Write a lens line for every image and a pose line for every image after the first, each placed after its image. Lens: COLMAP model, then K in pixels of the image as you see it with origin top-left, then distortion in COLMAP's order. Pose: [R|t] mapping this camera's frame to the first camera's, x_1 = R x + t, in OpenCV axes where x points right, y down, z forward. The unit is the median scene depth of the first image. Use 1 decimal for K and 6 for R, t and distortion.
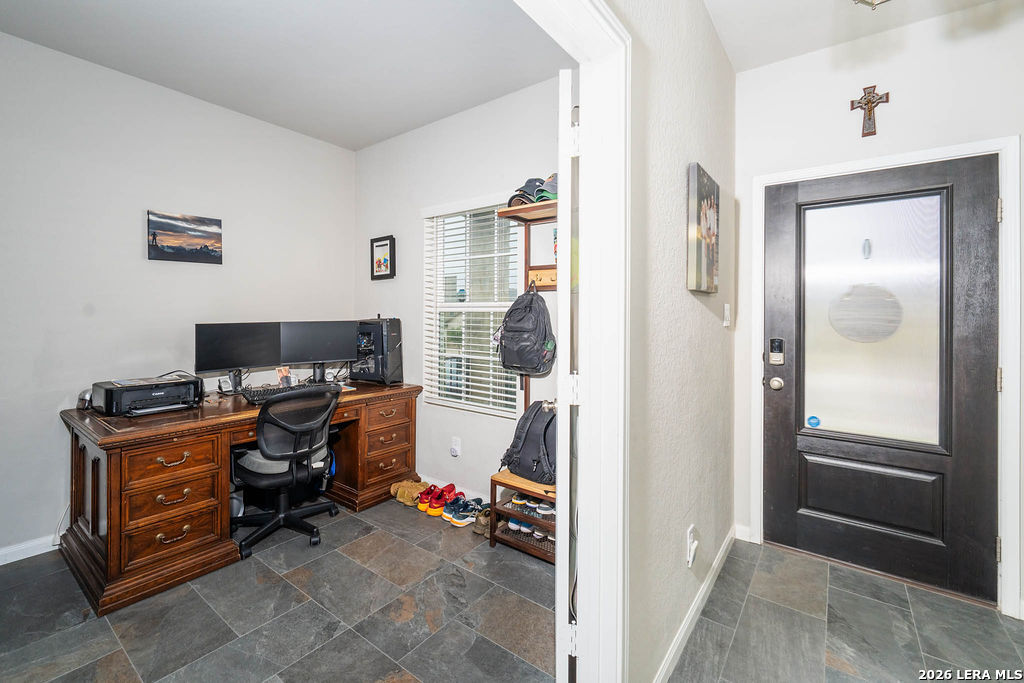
lens RADIAL K [[440.5, 0, 511.4], [0, 440.5, 311.6], [0, 0, 1]] dist [-0.003934, 0.000080]
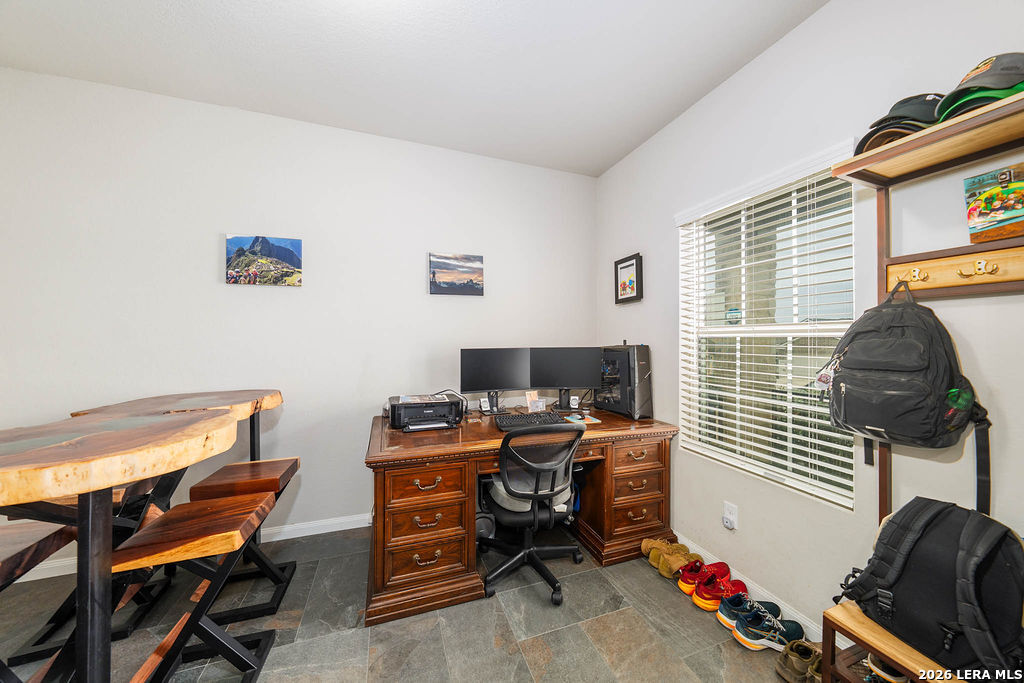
lens RADIAL K [[344.0, 0, 510.8], [0, 344.0, 335.5], [0, 0, 1]] dist [-0.006089, -0.000128]
pose [[0.833165, -0.007647, -0.552972, -0.127531], [0.001916, 0.999938, -0.010942, 0.003933], [0.553021, 0.008057, 0.833128, 0.337925]]
